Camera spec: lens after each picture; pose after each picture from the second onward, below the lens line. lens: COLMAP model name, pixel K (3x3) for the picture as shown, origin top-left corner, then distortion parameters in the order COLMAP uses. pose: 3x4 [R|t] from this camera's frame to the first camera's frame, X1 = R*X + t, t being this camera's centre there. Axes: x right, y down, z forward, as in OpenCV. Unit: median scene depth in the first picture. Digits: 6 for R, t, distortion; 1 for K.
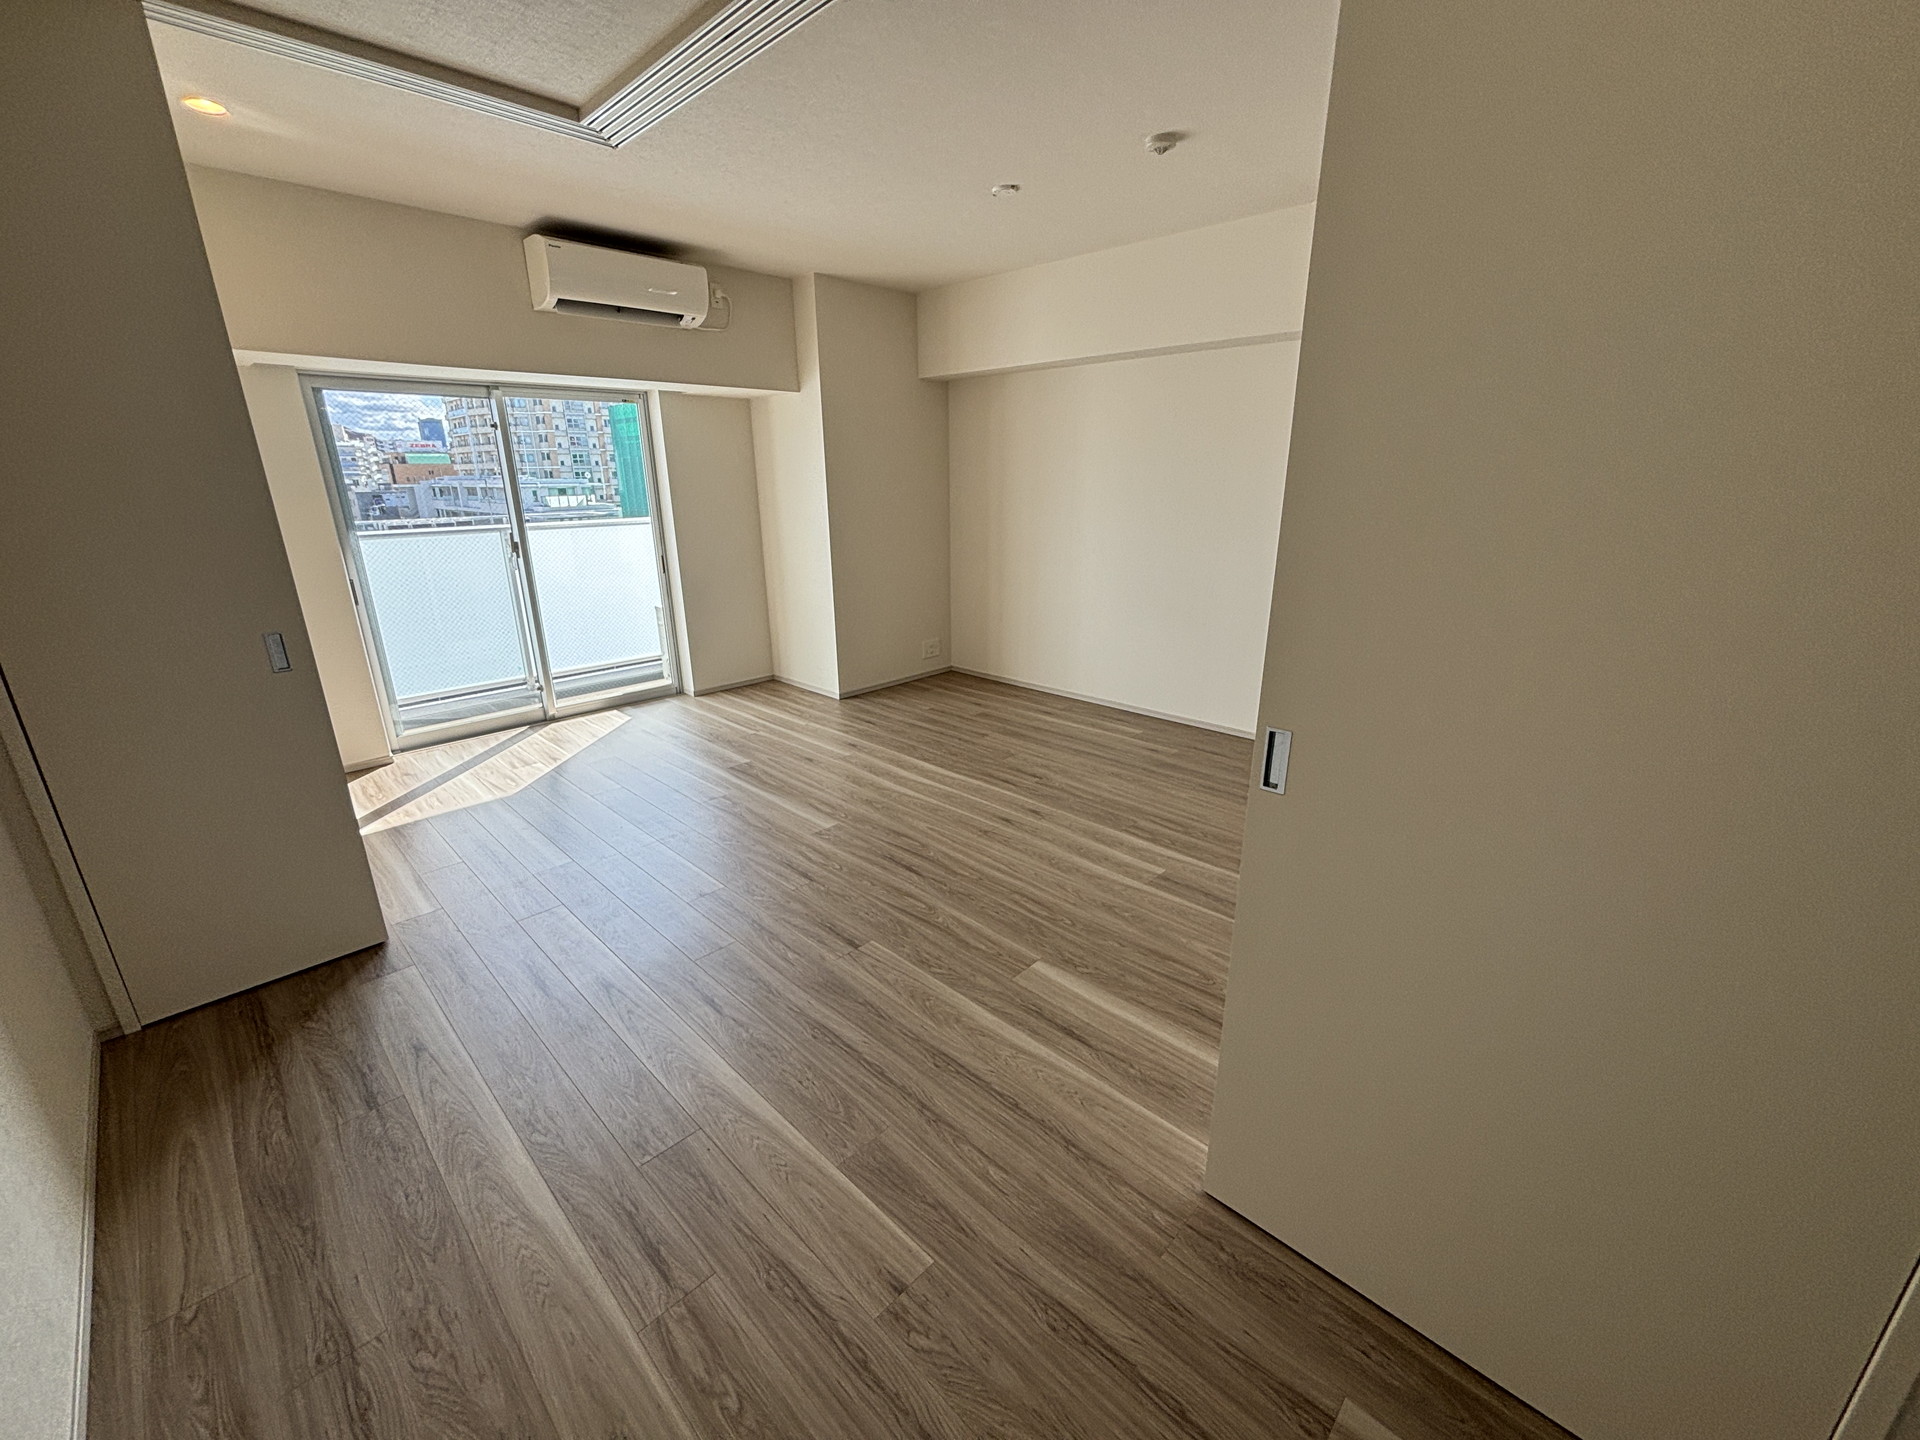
lens RADIAL K [[778.0, 0, 962.3], [0, 778.0, 723.4], [0, 0, 1]] dist [-0.007993, 0.000052]
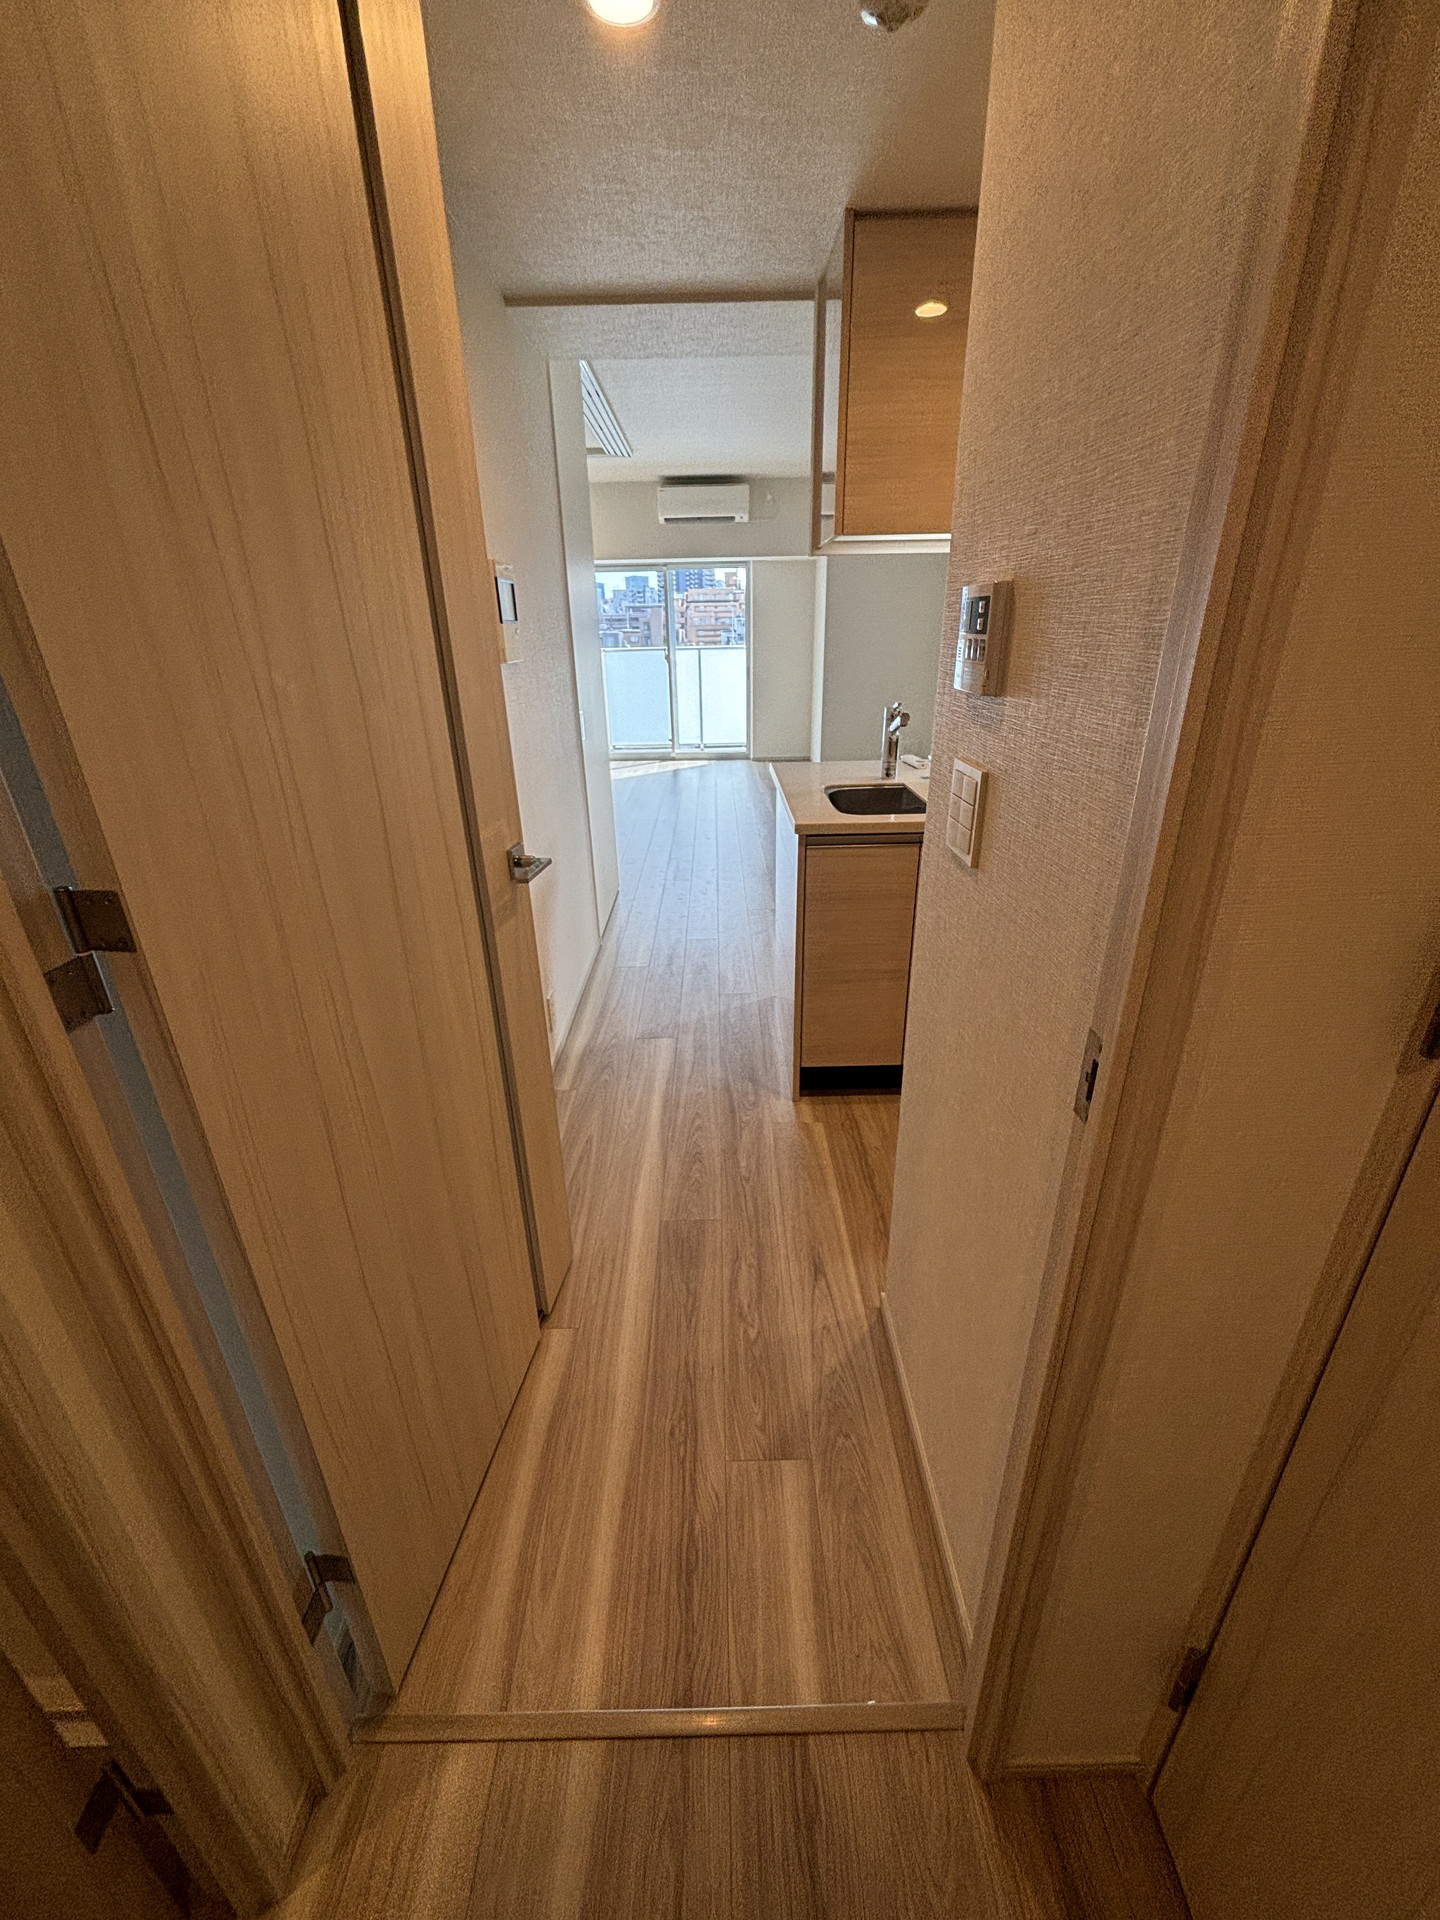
lens RADIAL K [[772.3, 0, 720.0], [0, 772.3, 960.0], [0, 0, 1]] dist [-0.001971, -0.000164]
pose [[0.695163, 0.282031, -0.661216, 0.890368], [-0.207925, 0.959392, 0.190613, 0.080768], [0.688125, 0.004976, 0.725575, -0.218713]]
